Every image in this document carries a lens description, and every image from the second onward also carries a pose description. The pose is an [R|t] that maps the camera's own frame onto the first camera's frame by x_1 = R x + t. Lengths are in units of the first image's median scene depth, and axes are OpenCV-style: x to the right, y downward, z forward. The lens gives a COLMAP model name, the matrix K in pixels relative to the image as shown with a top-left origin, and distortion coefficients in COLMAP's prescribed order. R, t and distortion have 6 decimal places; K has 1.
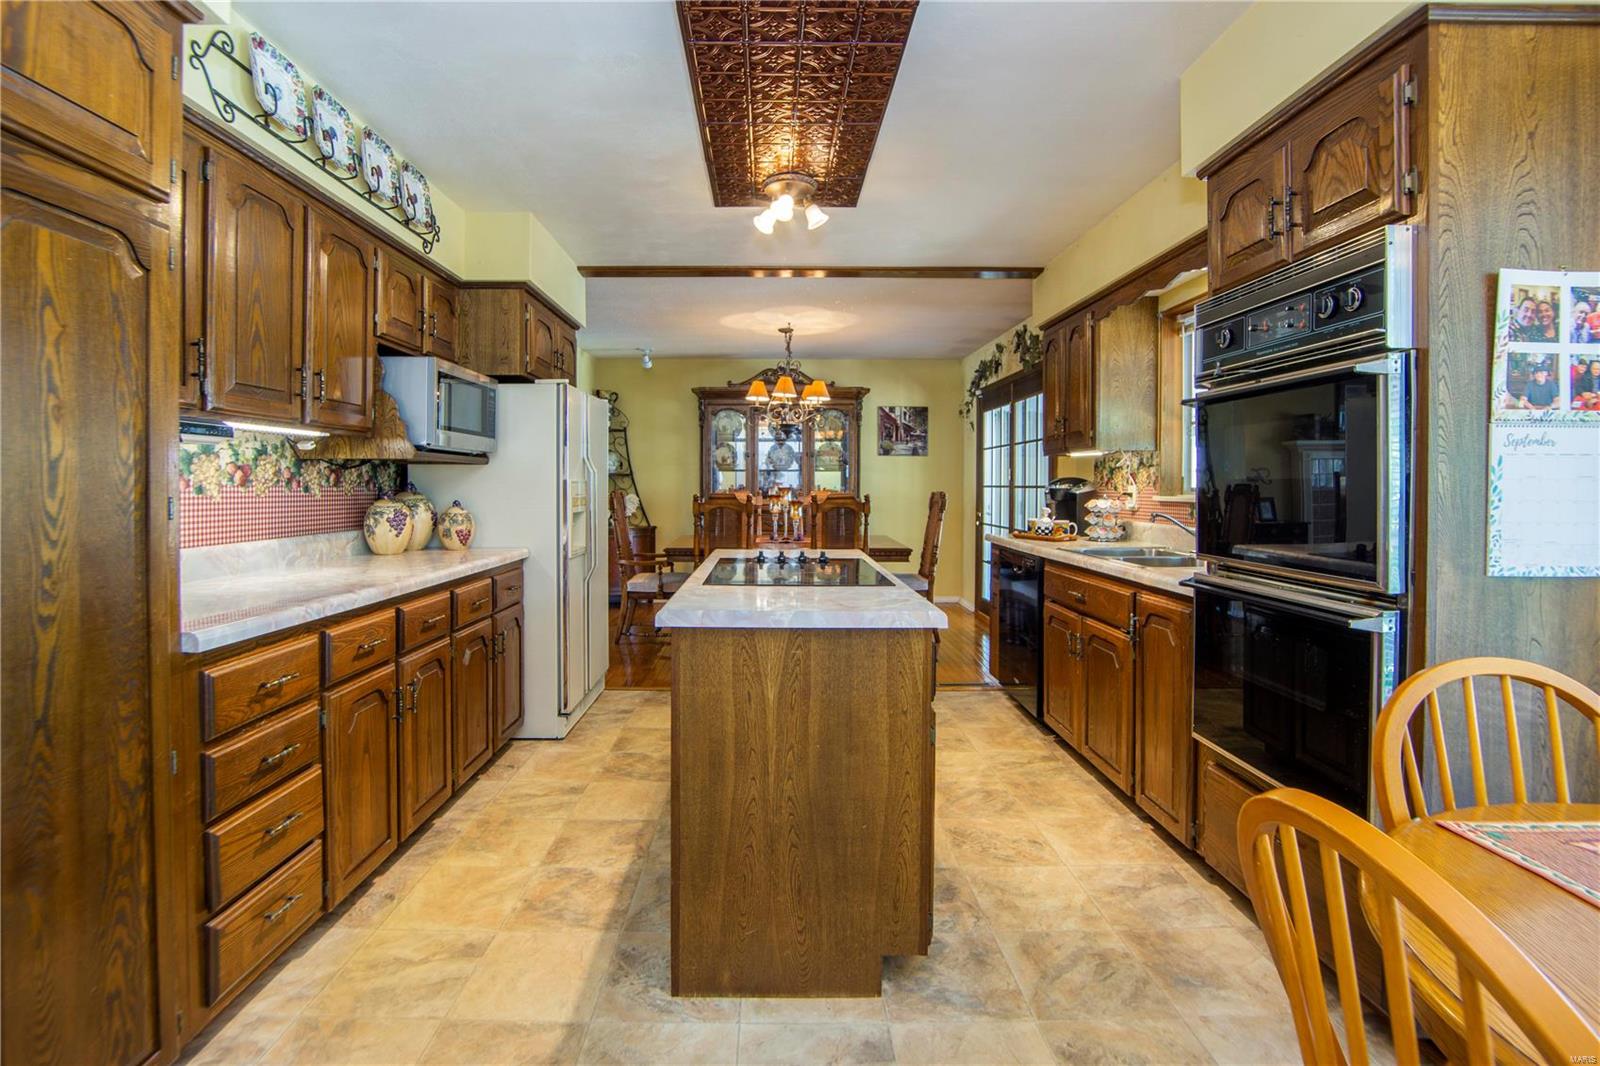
lens RADIAL K [[725.7, 0, 793.4], [0, 725.7, 500.6], [0, 0, 1]] dist [-0.031000, 0.001543]
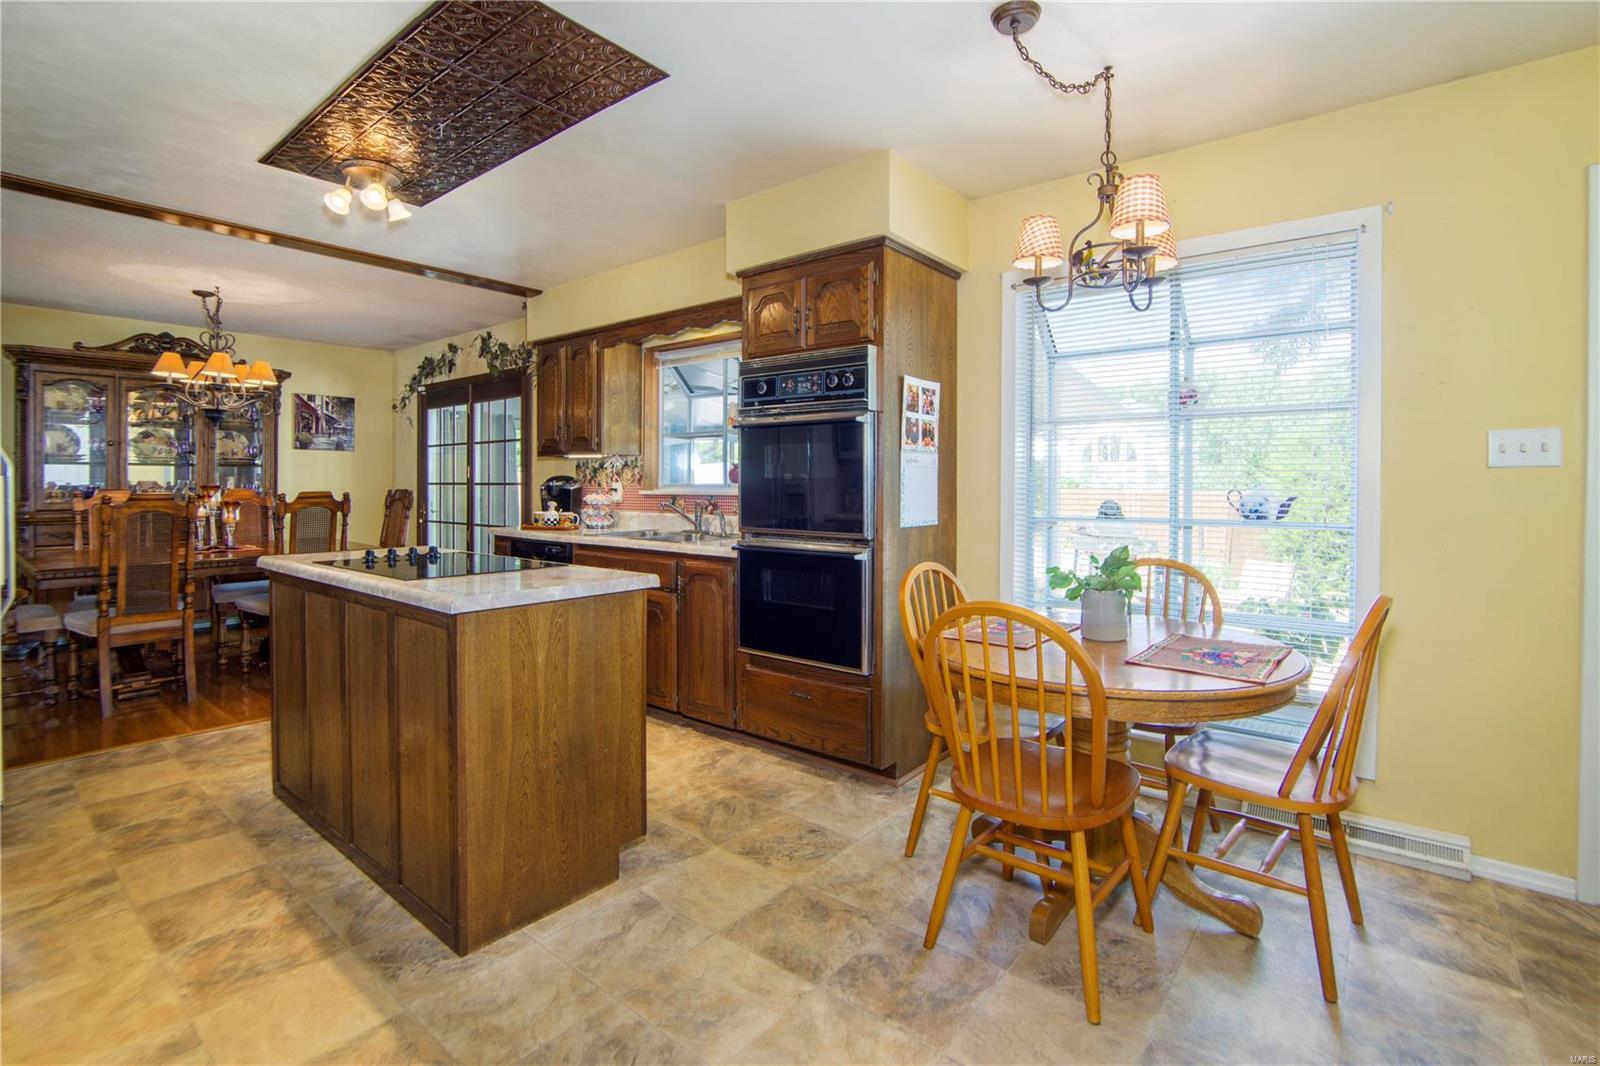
lens RADIAL K [[725.7, 0, 793.4], [0, 725.7, 500.6], [0, 0, 1]] dist [-0.031000, 0.001543]
pose [[0.639874, -0.020045, 0.768218, -0.537062], [0.016933, 0.999785, 0.011982, 0.001012], [-0.768293, 0.005341, 0.640076, -0.060488]]
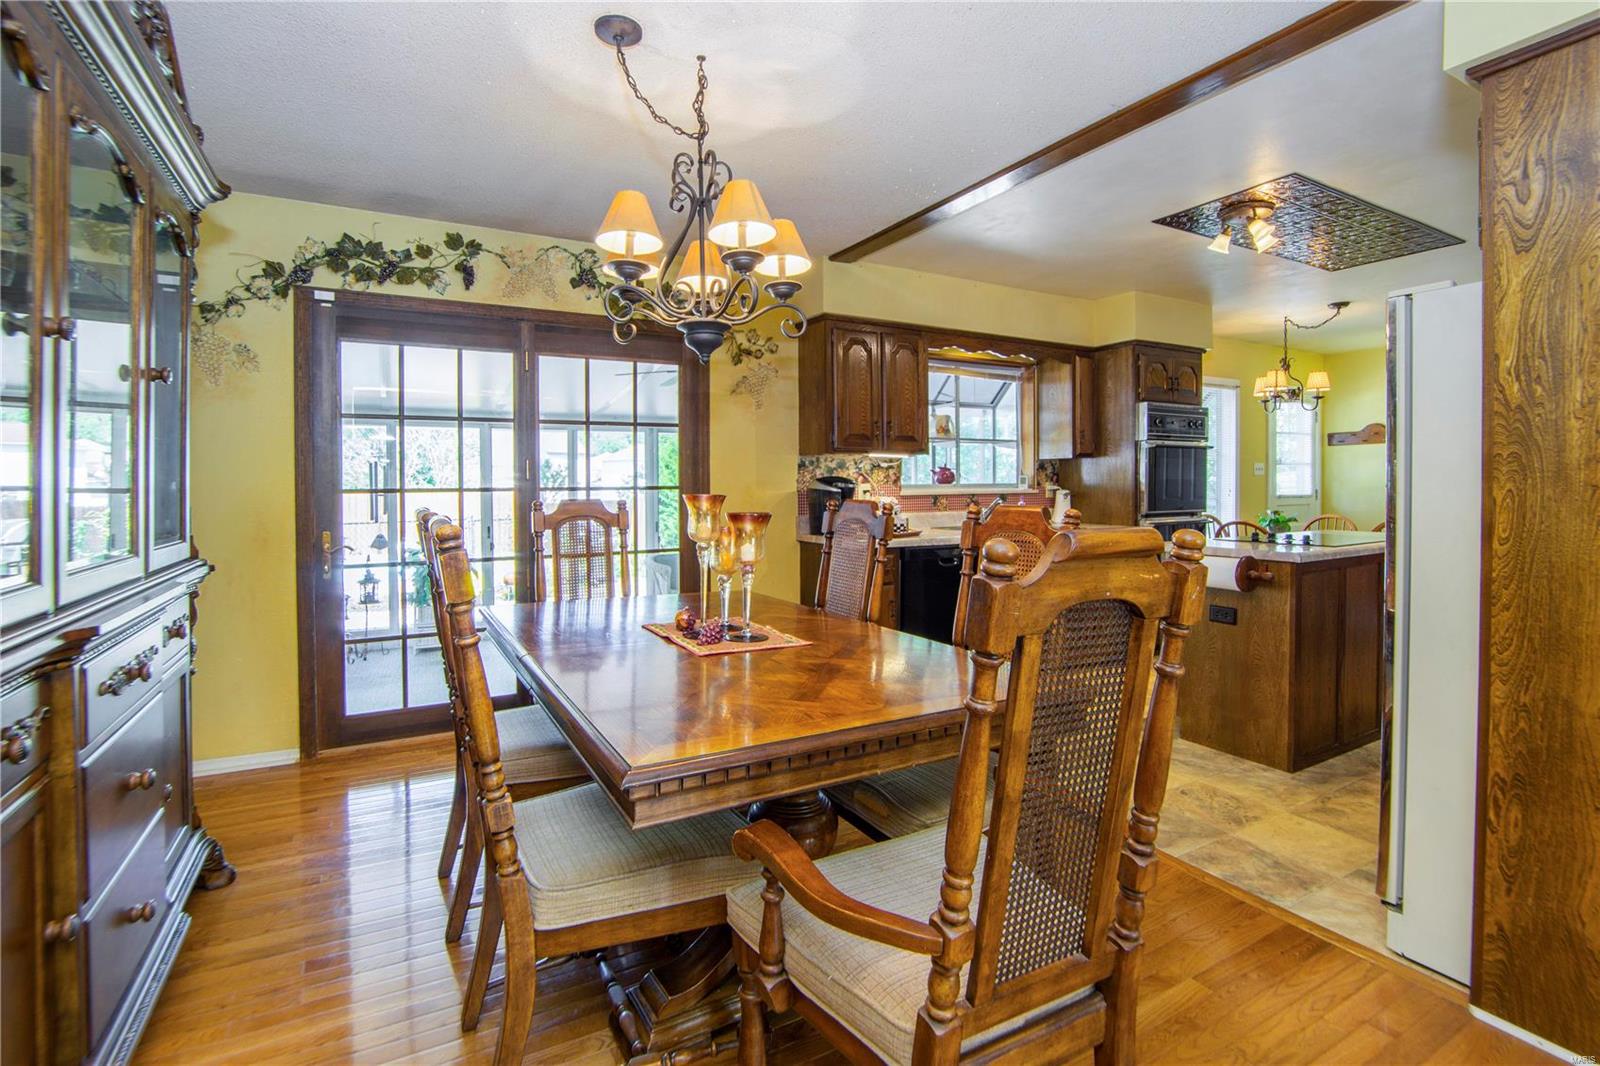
lens RADIAL K [[725.7, 0, 793.4], [0, 725.7, 500.6], [0, 0, 1]] dist [-0.031000, 0.001543]
pose [[-0.468053, -0.013781, 0.883593, -0.984746], [0.021097, 0.999419, 0.026763, -0.048231], [-0.883448, 0.031168, -0.467491, 2.946324]]
